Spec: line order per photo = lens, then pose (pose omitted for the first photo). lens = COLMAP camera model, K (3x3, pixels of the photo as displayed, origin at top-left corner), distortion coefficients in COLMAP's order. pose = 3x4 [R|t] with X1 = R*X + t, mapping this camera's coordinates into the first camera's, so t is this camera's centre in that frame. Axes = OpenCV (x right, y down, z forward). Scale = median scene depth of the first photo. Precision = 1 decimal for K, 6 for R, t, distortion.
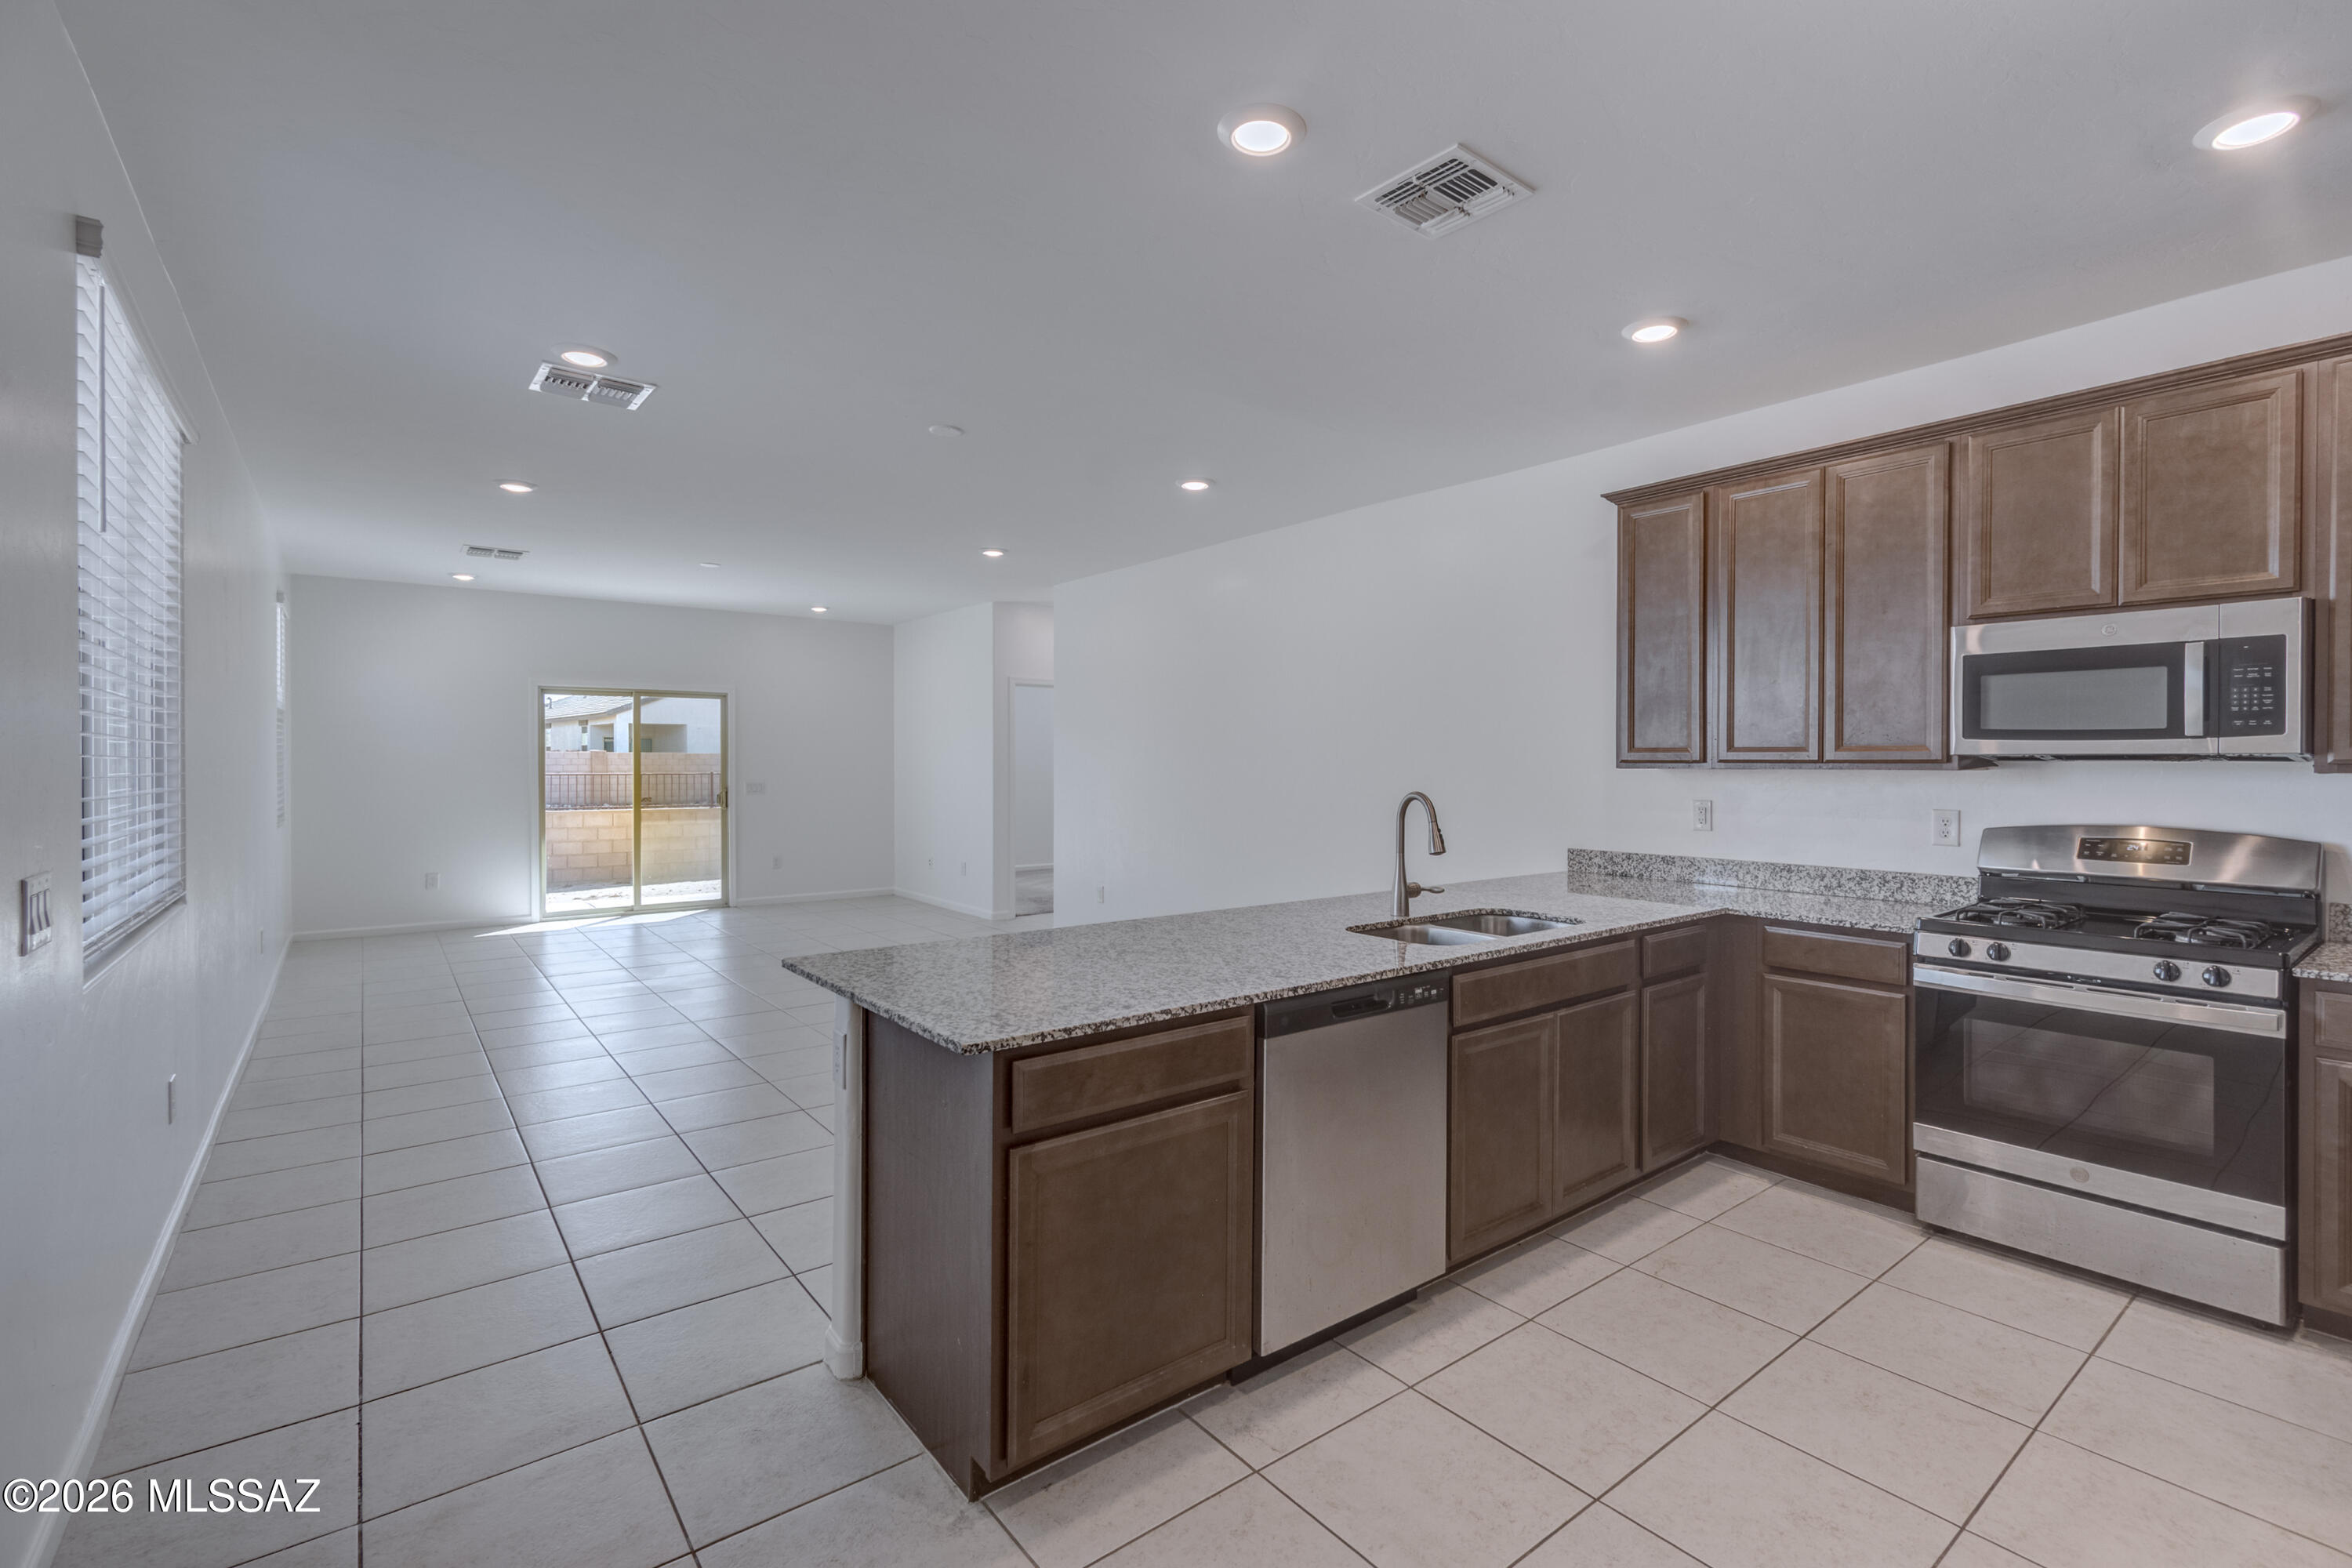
lens RADIAL K [[1047.0, 0, 1236.5], [0, 1047.0, 765.4], [0, 0, 1]] dist [0.002321, -0.000461]
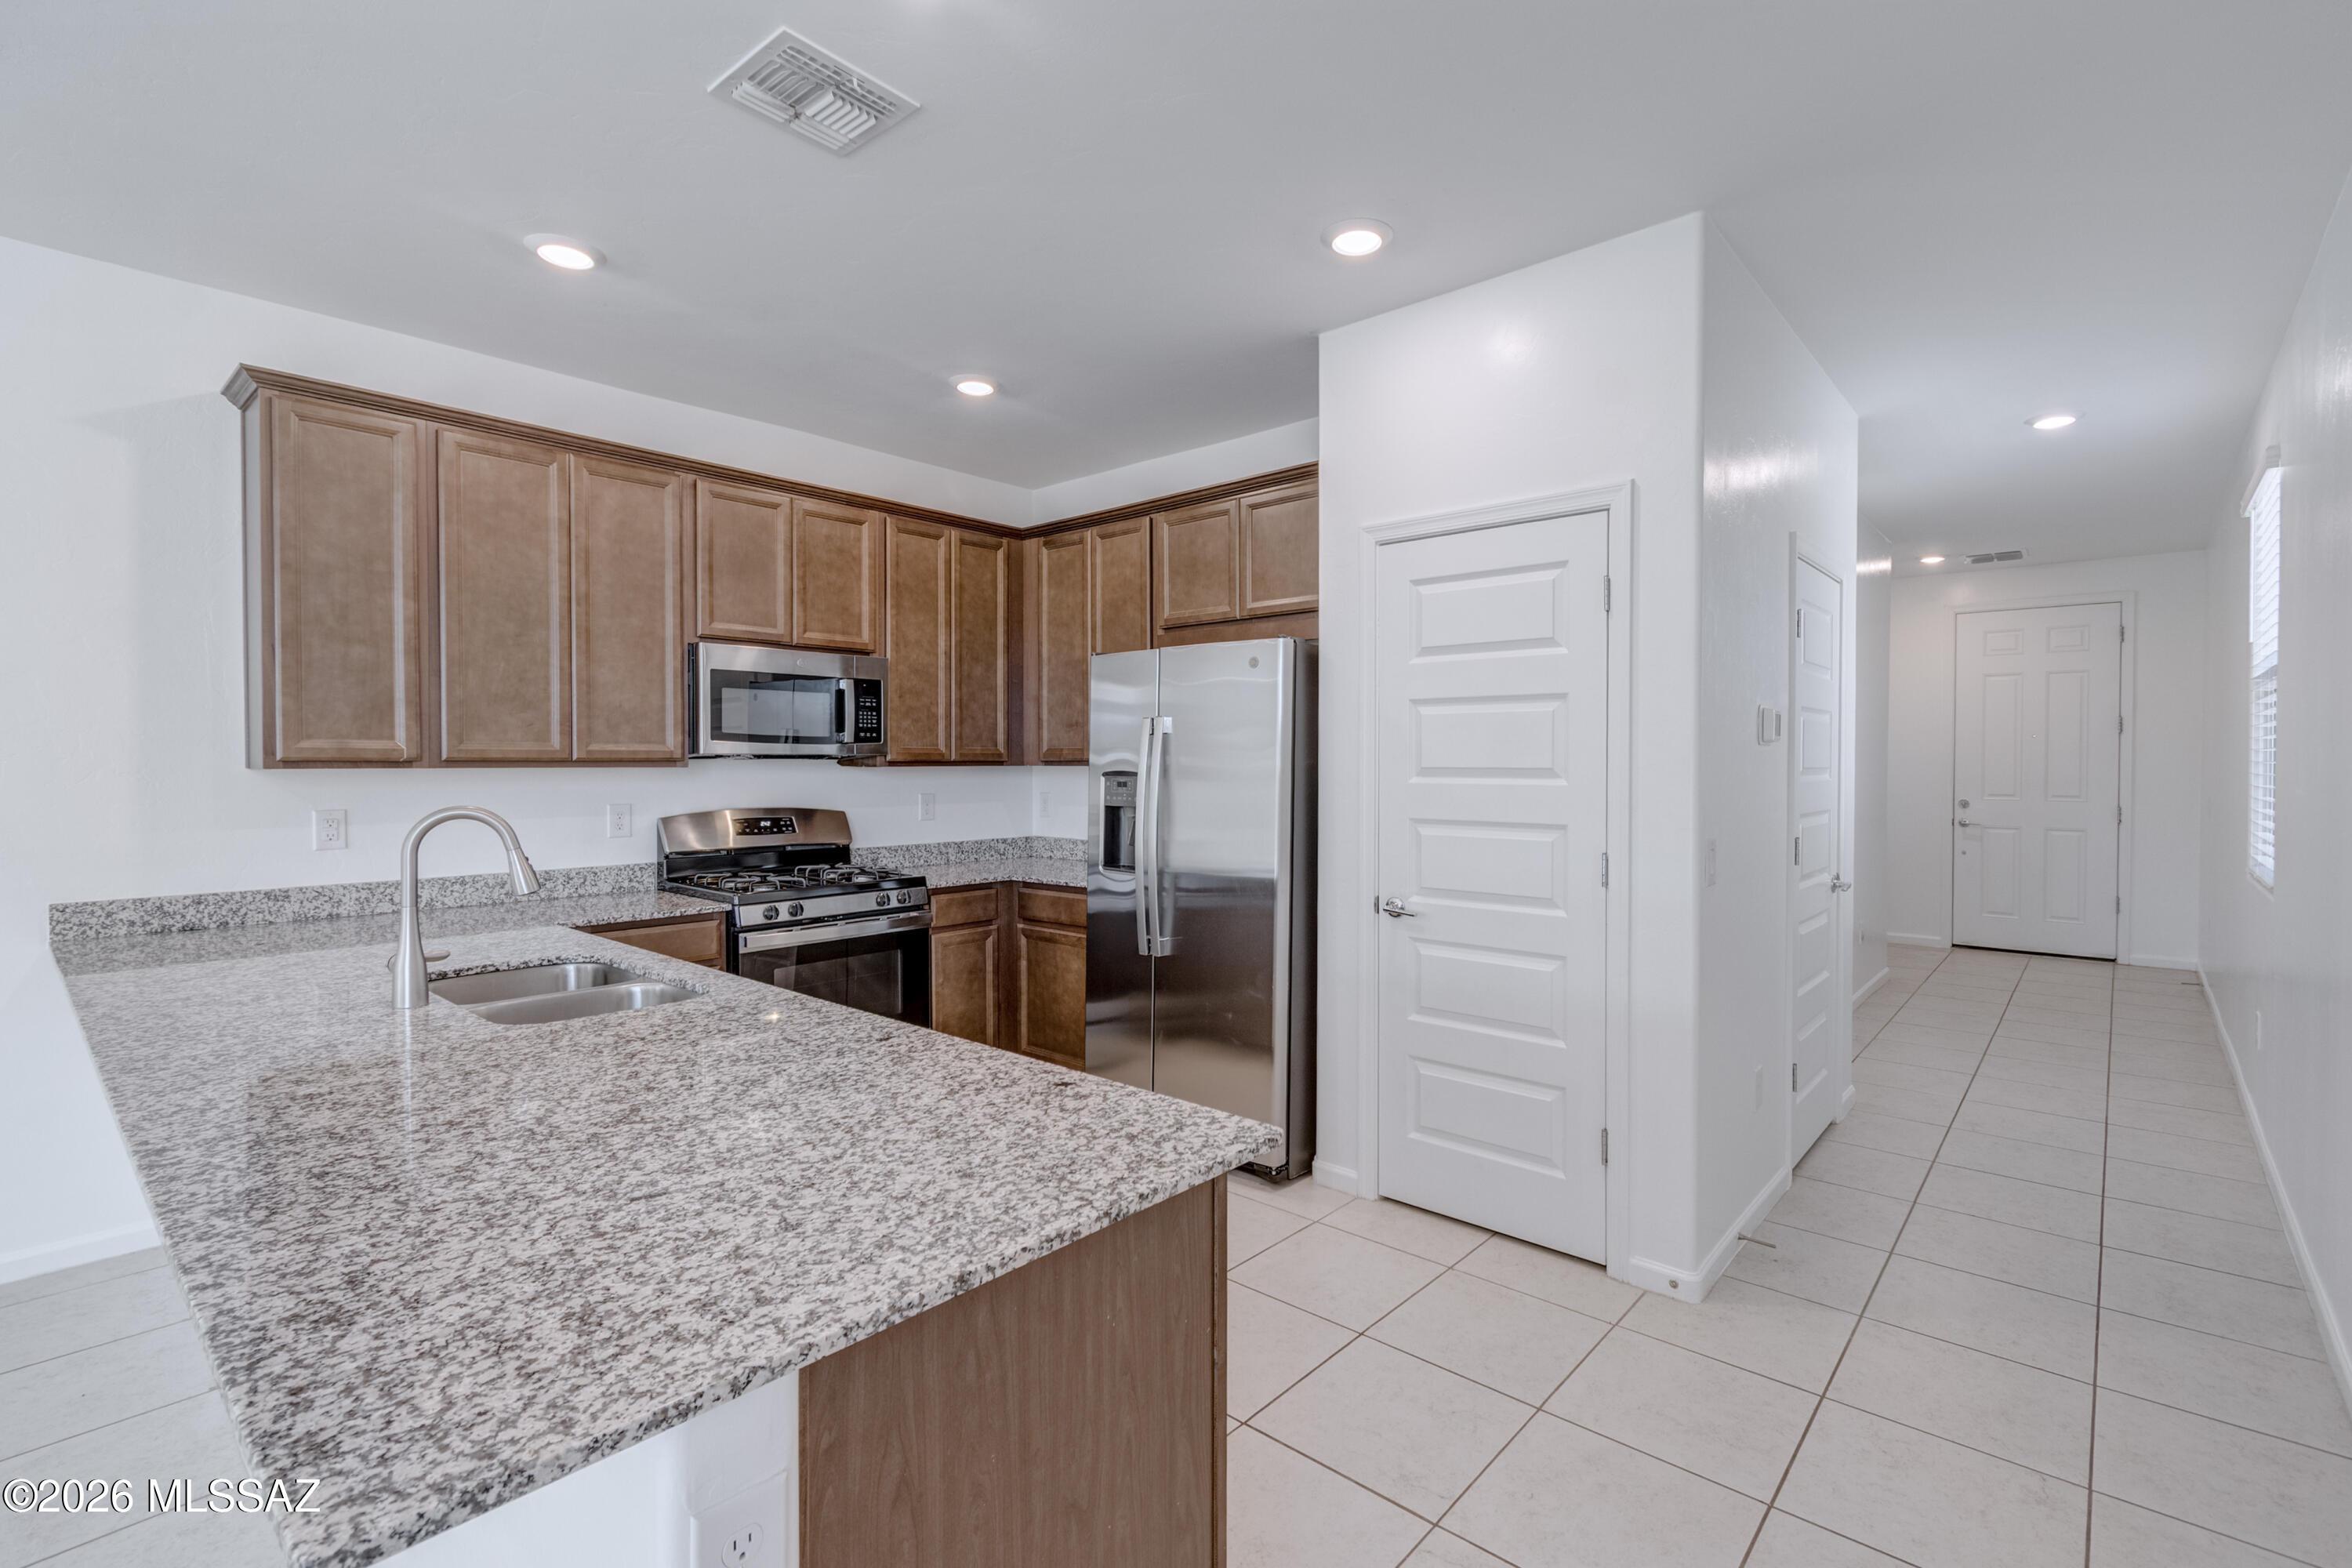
lens RADIAL K [[1047.0, 0, 1208.2], [0, 1047.0, 778.0], [0, 0, 1]] dist [0.002321, -0.000461]
pose [[-0.157378, -0.016783, 0.987396, -0.523750], [0.002214, 0.999847, 0.017347, -0.002302], [-0.987536, 0.004916, -0.157317, 0.614331]]
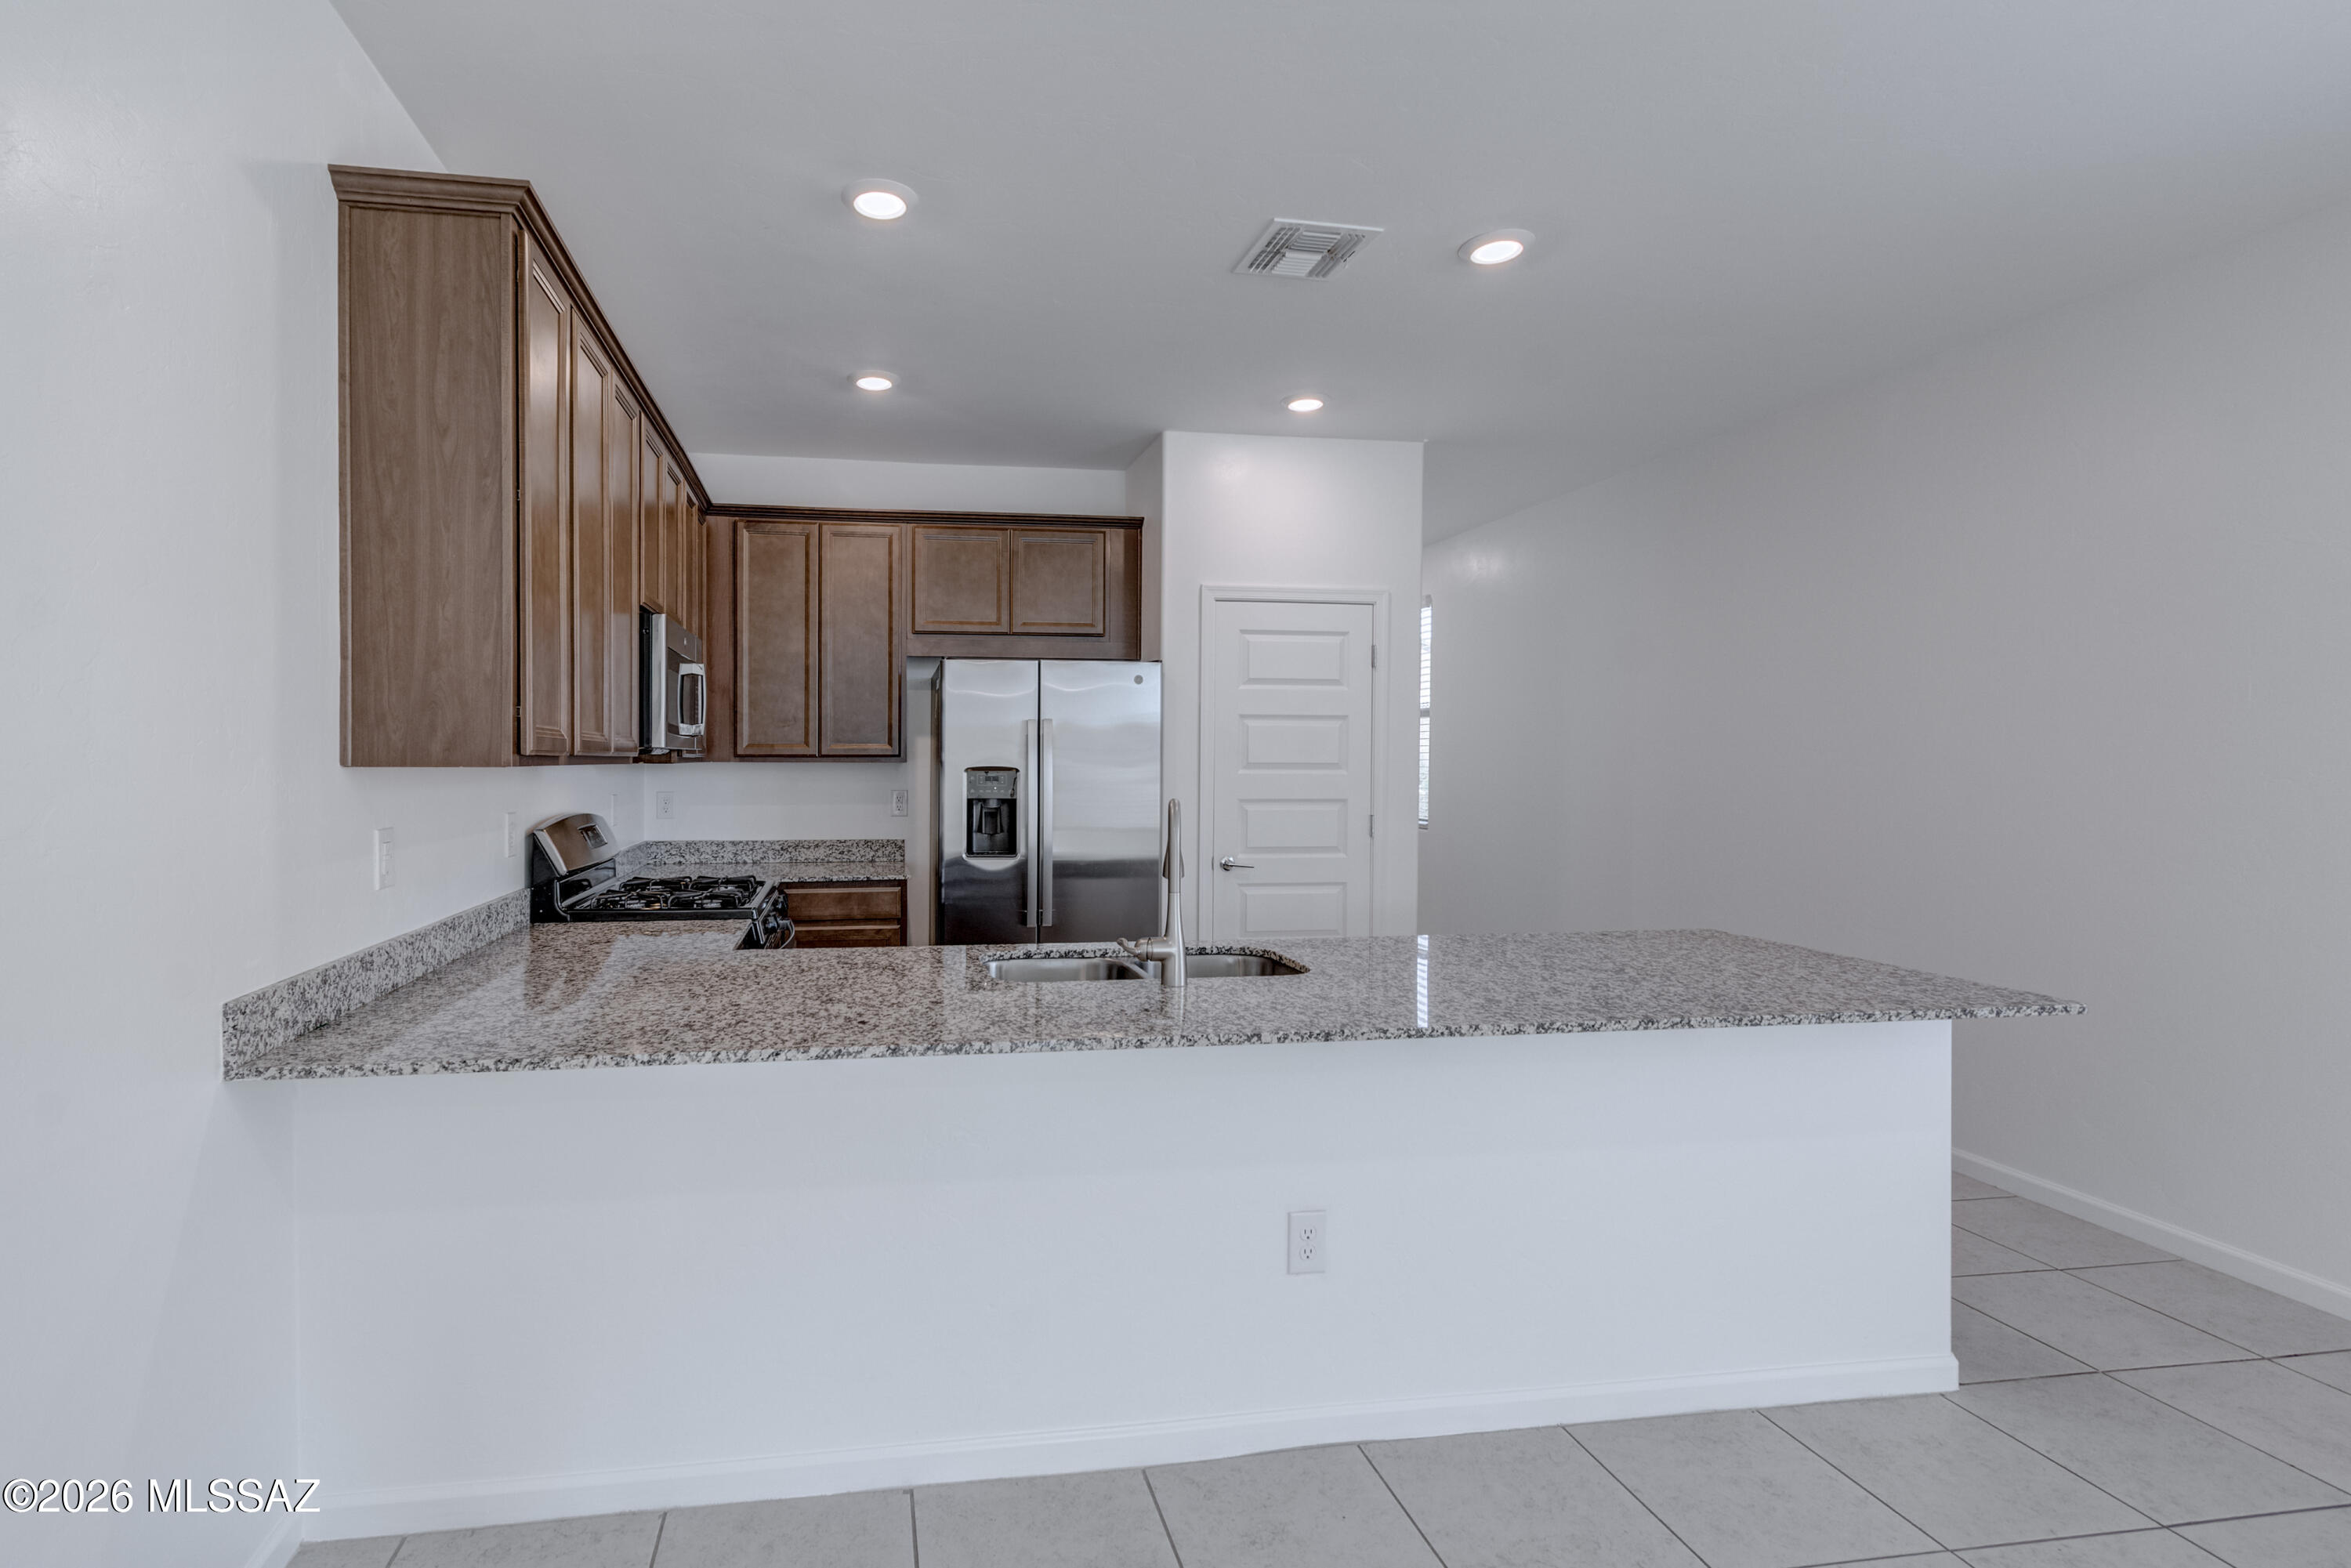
lens RADIAL K [[1148.6, 0, 1020.8], [0, 1148.6, 775.2], [0, 0, 1]] dist [0.021572, -0.003080]
pose [[-0.848446, -0.011696, 0.529152, -0.154718], [-0.002245, 0.999826, 0.018500, -0.005845], [-0.529277, 0.014509, -0.848325, 1.671910]]
